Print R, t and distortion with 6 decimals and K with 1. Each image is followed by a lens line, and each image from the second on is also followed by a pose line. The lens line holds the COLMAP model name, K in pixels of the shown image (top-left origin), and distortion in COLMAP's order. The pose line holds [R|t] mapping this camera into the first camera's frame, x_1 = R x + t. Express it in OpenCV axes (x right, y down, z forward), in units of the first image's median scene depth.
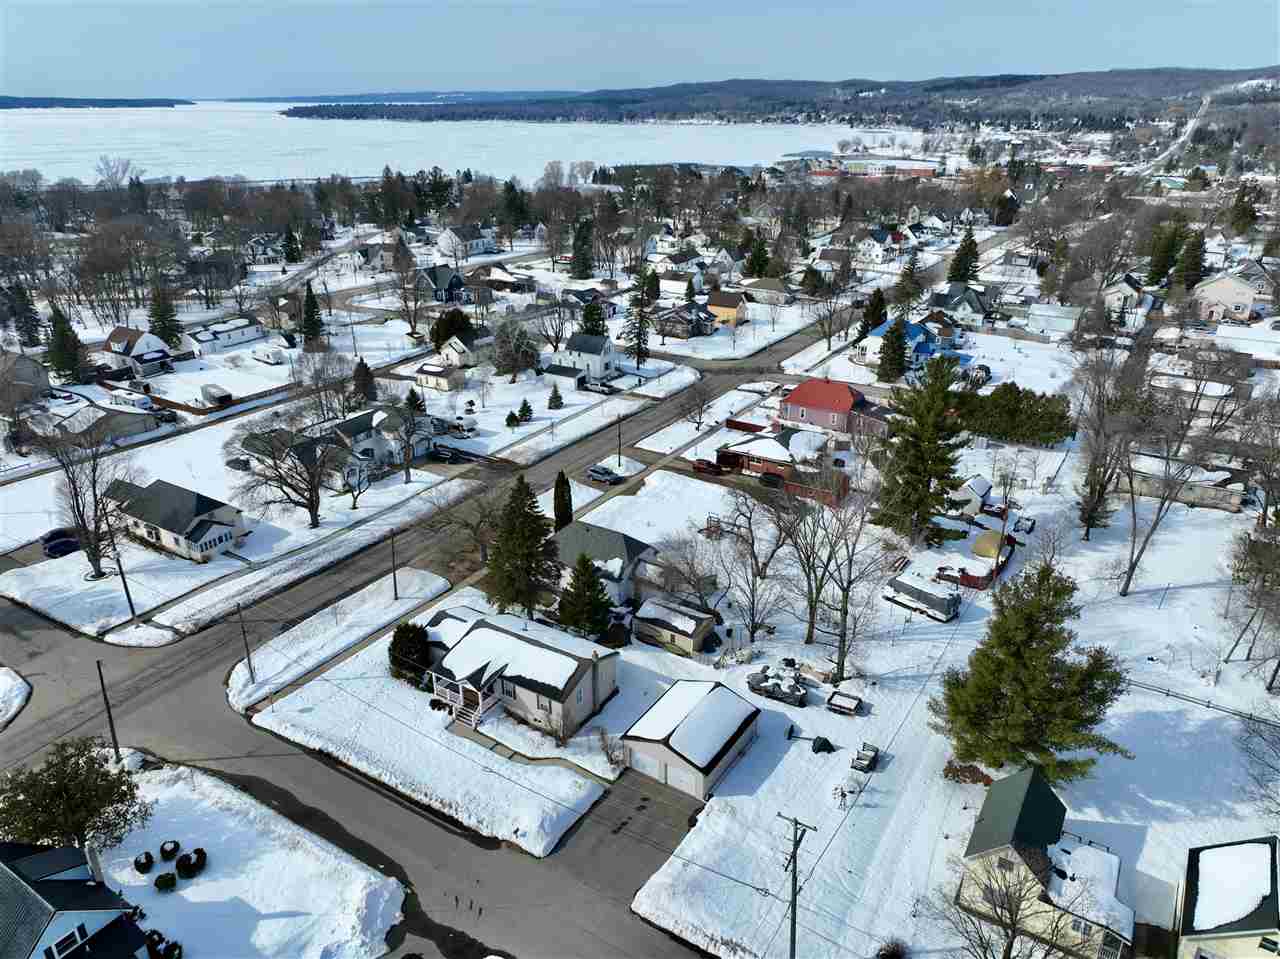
lens RADIAL K [[900.8, 0, 640.0], [0, 900.8, 479.5], [0, 0, 1]] dist [0.009926, 0.002487]
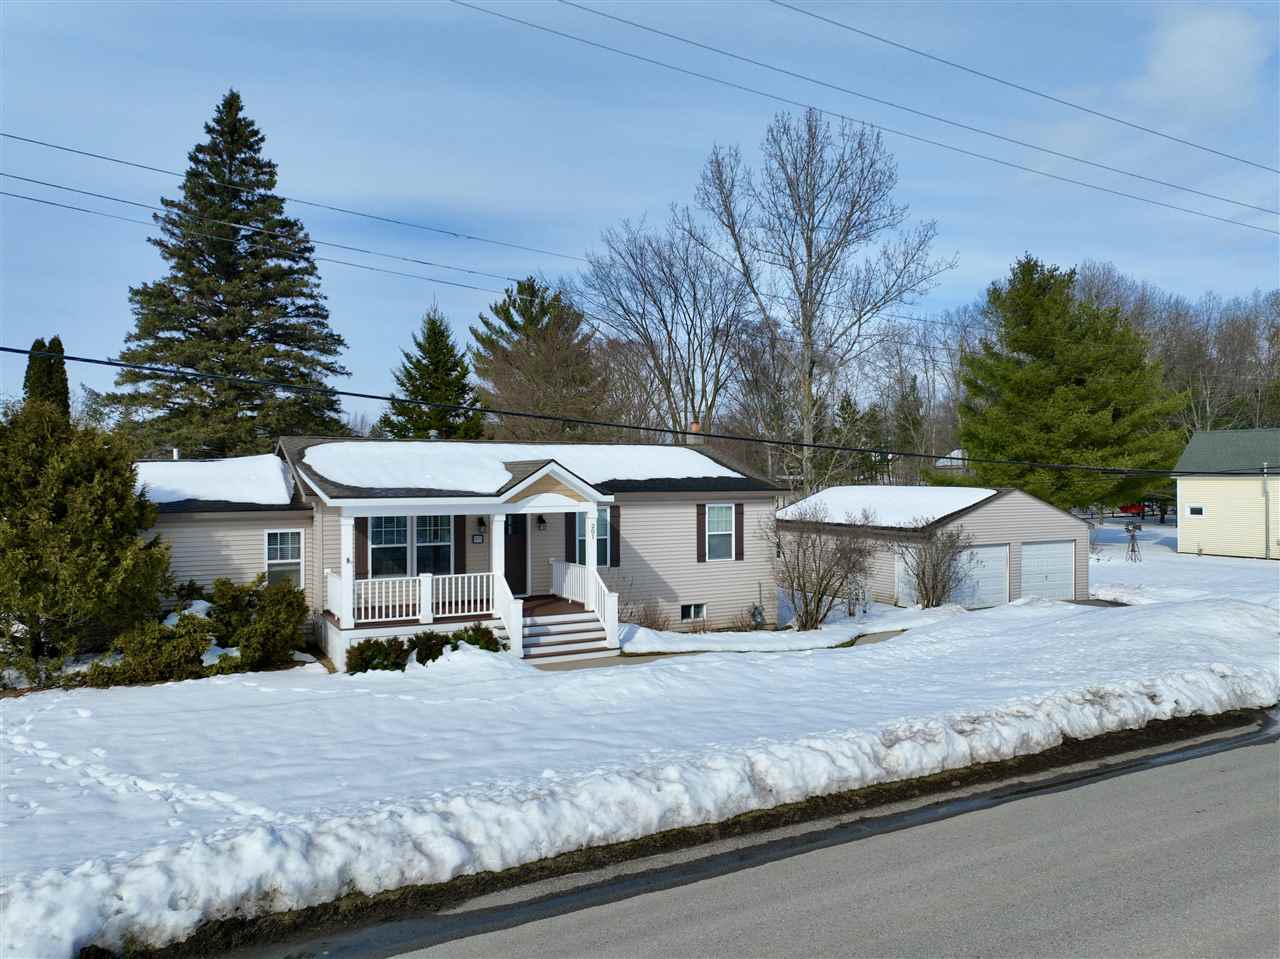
lens RADIAL K [[900.8, 0, 640.0], [0, 900.8, 479.5], [0, 0, 1]] dist [0.009926, 0.002487]
pose [[0.484384, 0.004715, 0.874843, -0.409305], [0.348511, 0.916174, -0.197902, 0.290700], [-0.802441, 0.400753, 0.442137, 0.886376]]
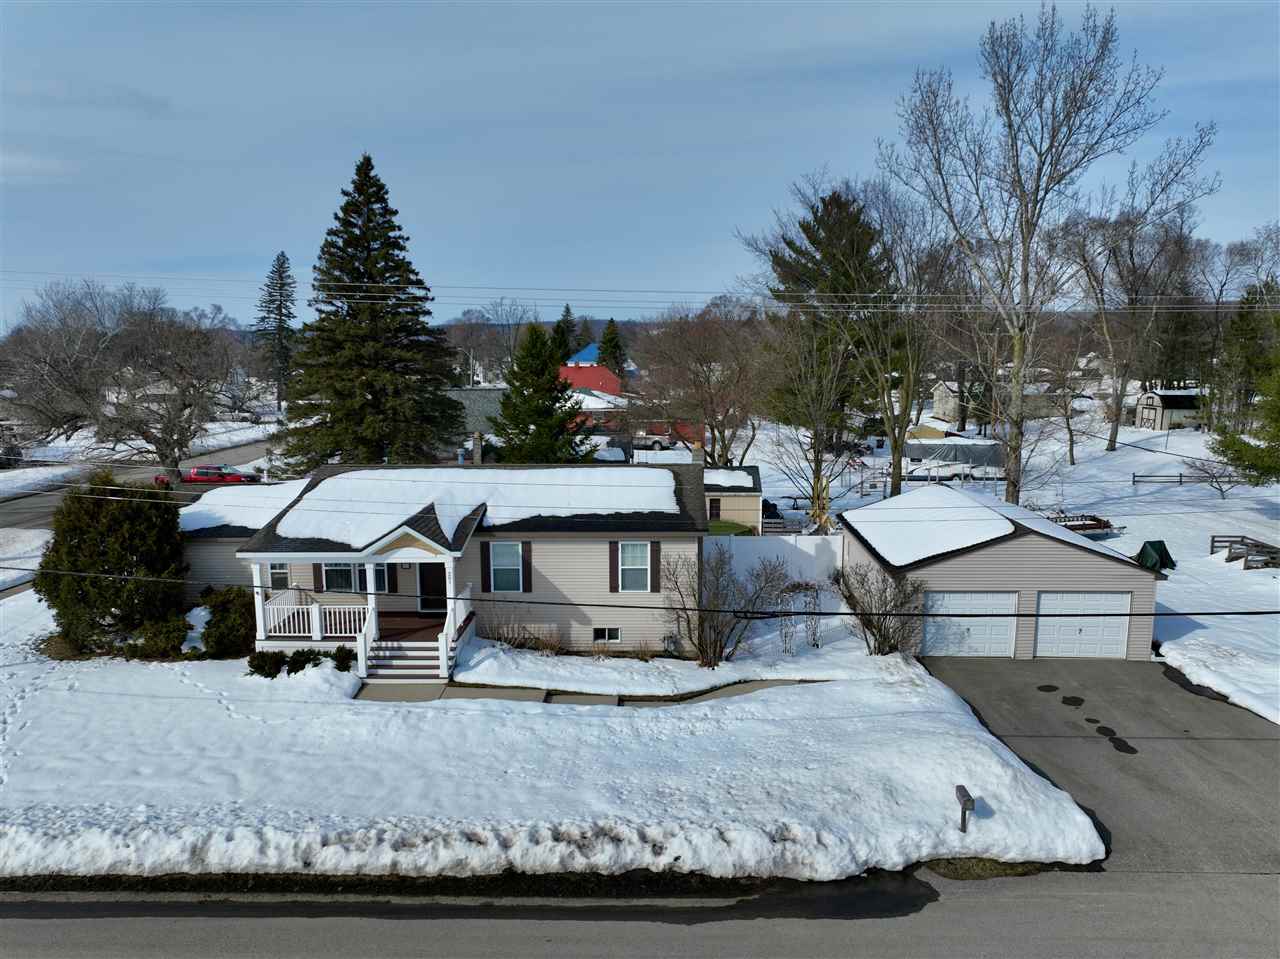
lens RADIAL K [[898.0, 0, 646.0], [0, 898.0, 487.0], [0, 0, 1]] dist [0.006401, 0.001041]
pose [[0.853271, -0.081083, 0.515126, -0.286641], [0.208493, 0.958492, -0.194484, 0.293621], [-0.477975, 0.273348, 0.834758, 0.706559]]
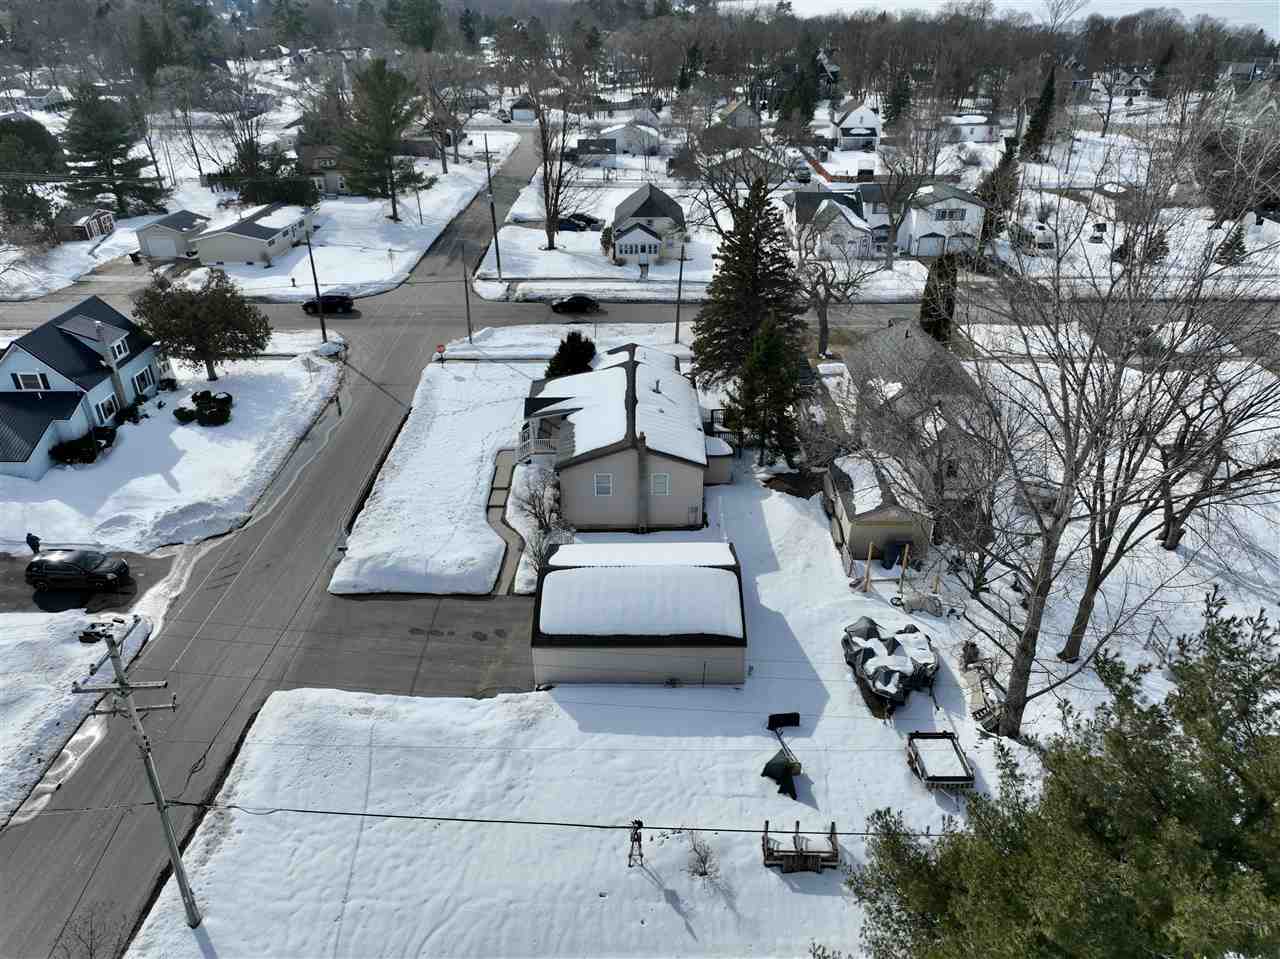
lens RADIAL K [[900.8, 0, 640.0], [0, 900.8, 479.5], [0, 0, 1]] dist [0.009926, 0.002487]
pose [[0.534520, 0.408601, -0.739820, 0.447415], [-0.331899, 0.906525, 0.260874, 0.057992], [0.777259, 0.106103, 0.620170, 0.629099]]
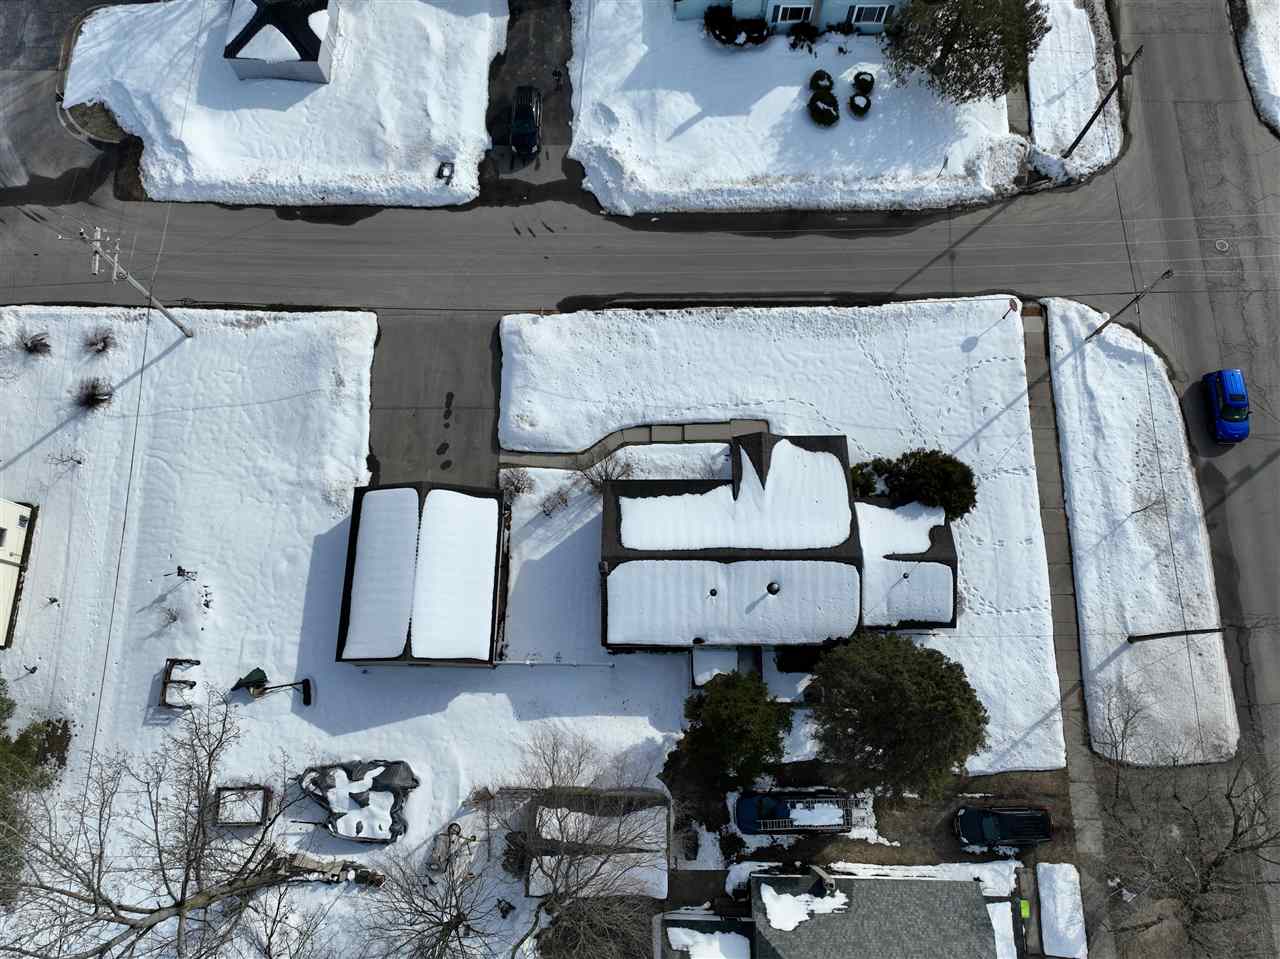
lens RADIAL K [[912.2, 0, 640.0], [0, 912.2, 479.5], [0, 0, 1]] dist [0.000167, 0.000551]
pose [[-0.847821, 0.512441, -0.136393, -0.019793], [-0.201038, -0.072601, 0.976889, -0.385035], [0.490696, 0.855648, 0.164573, 0.900666]]
